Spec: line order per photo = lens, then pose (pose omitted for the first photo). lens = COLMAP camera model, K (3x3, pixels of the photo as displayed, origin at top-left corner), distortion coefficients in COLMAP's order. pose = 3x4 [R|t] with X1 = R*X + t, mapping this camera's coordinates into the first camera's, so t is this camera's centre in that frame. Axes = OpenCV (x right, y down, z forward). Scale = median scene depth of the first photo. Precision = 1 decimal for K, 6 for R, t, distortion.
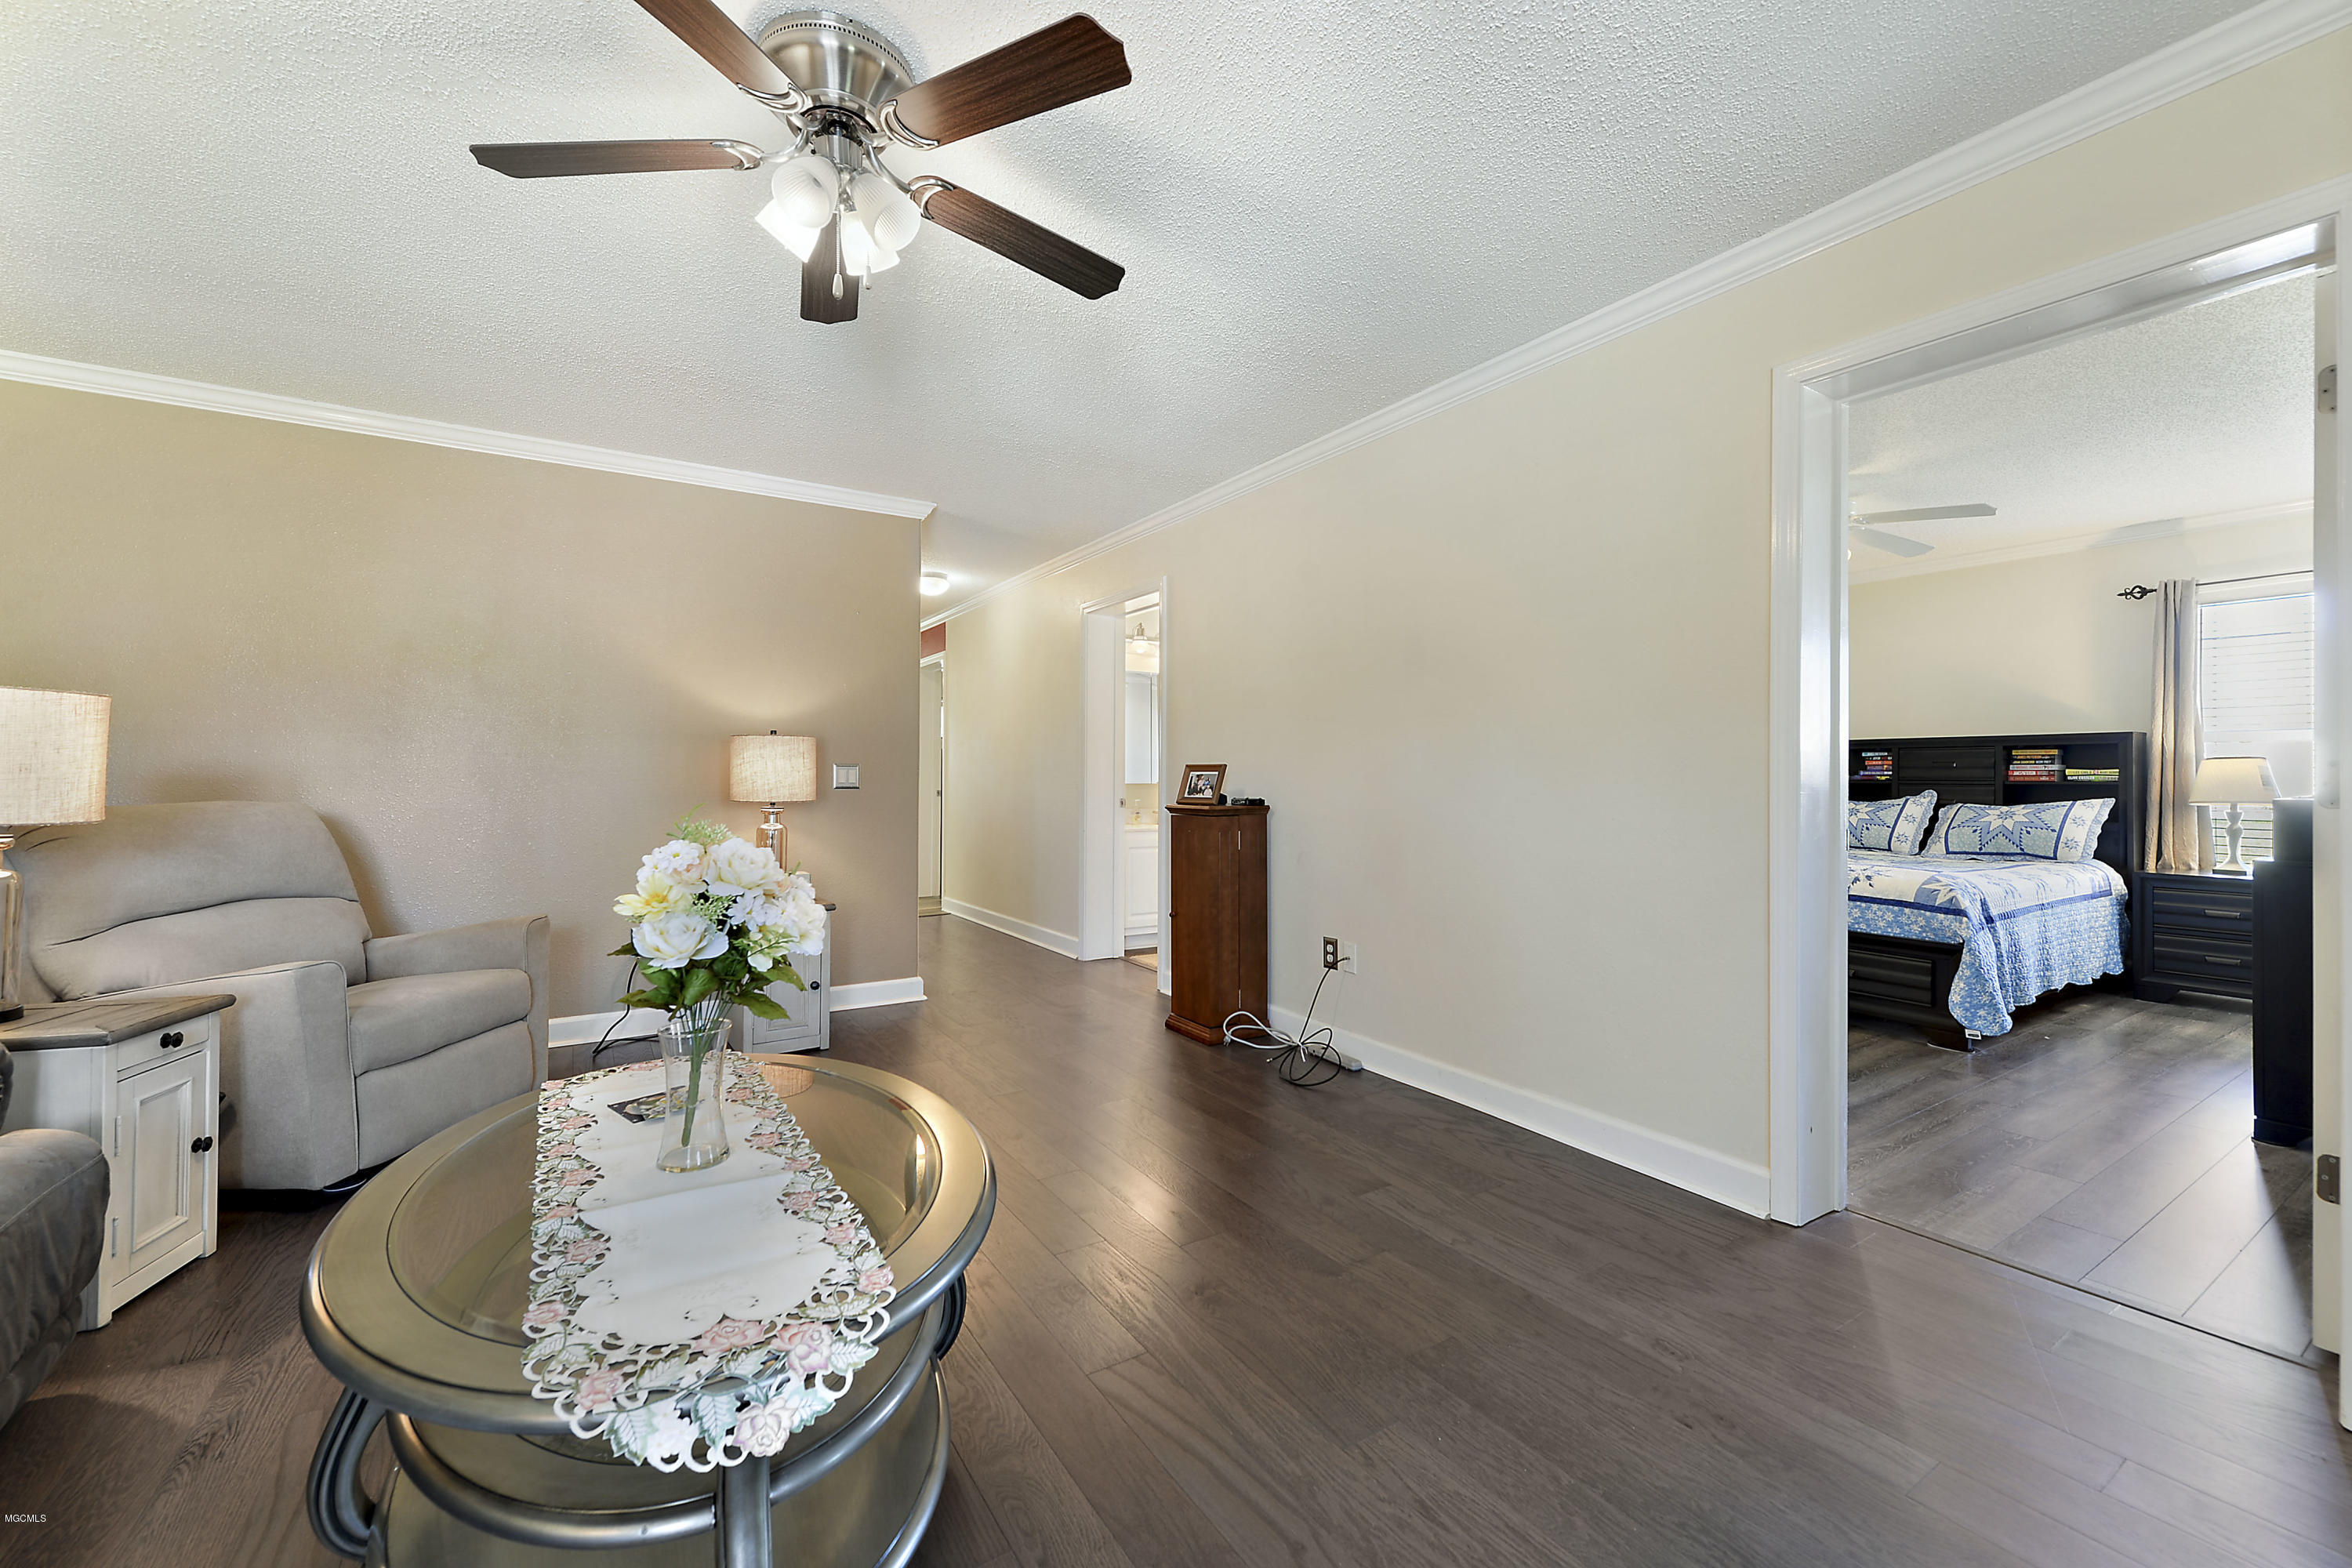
lens RADIAL K [[938.5, 0, 1168.1], [0, 938.5, 778.3], [0, 0, 1]] dist [0.000617, 0.000054]
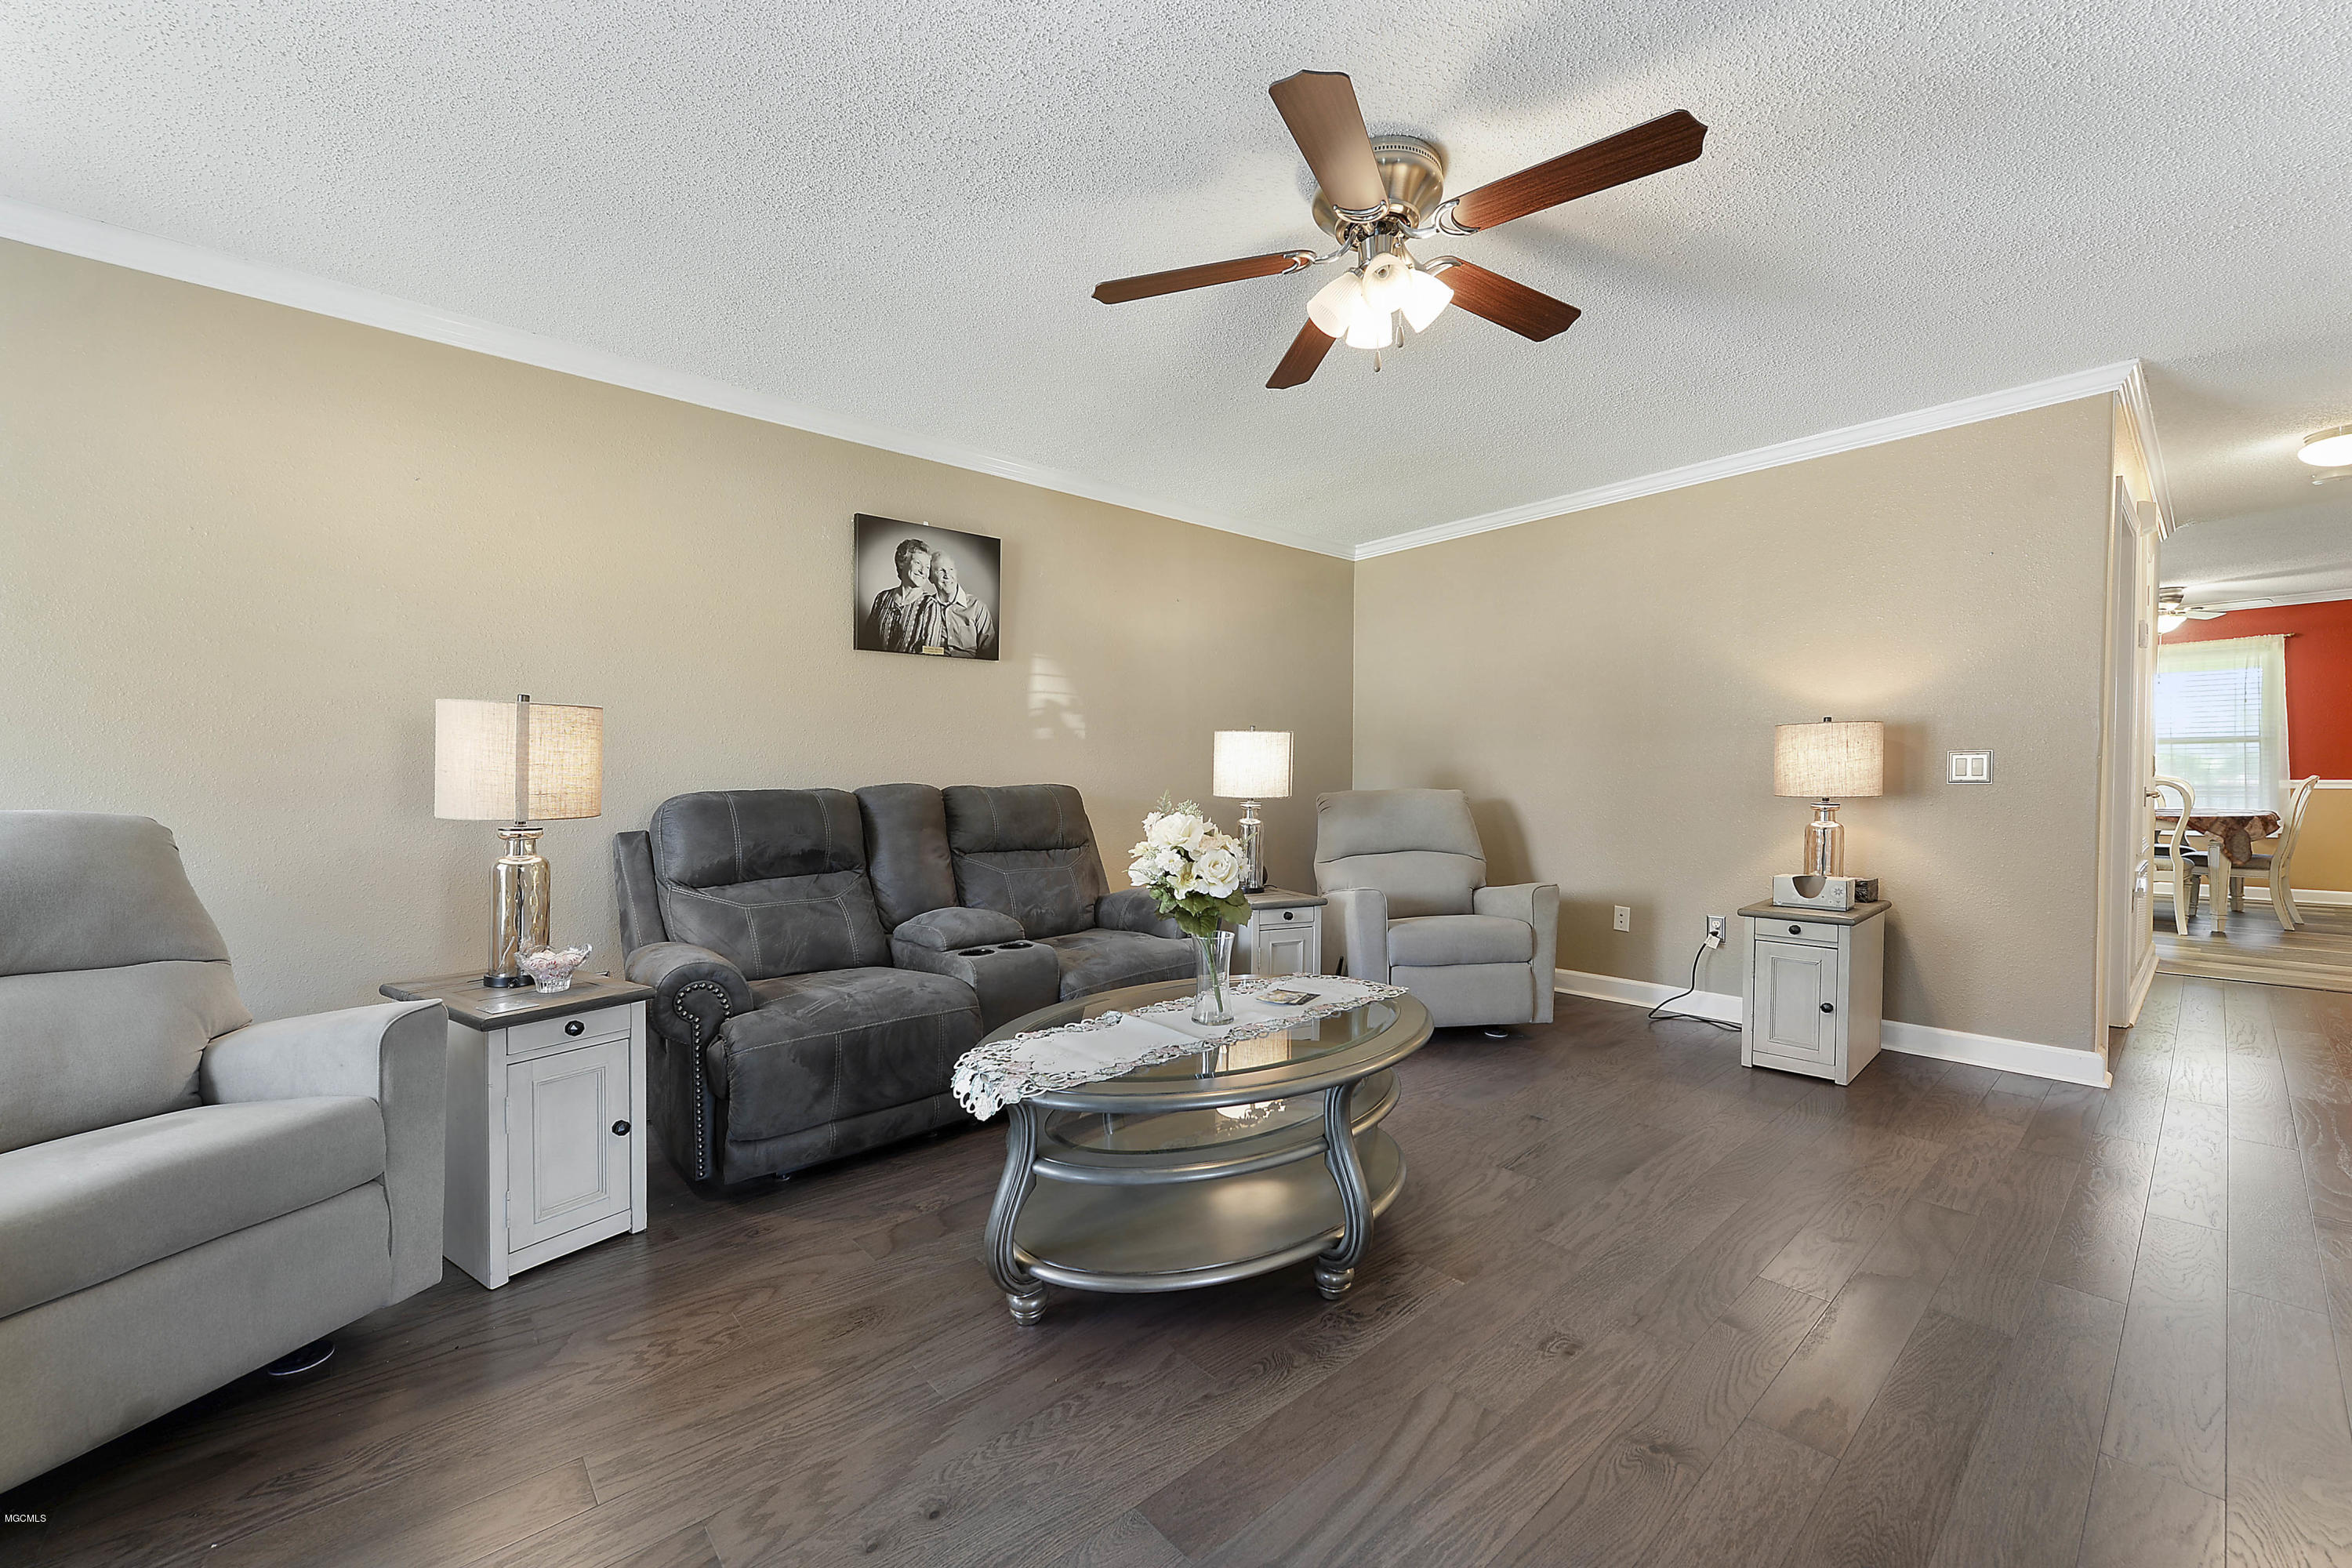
lens RADIAL K [[920.8, 0, 1177.0], [0, 920.8, 790.8], [0, 0, 1]] dist [0.000517, -0.000024]
pose [[0.159308, 0.014865, -0.987117, 0.485588], [0.005827, 0.999855, 0.015997, 0.001907], [0.987212, -0.008301, 0.159198, 0.350768]]
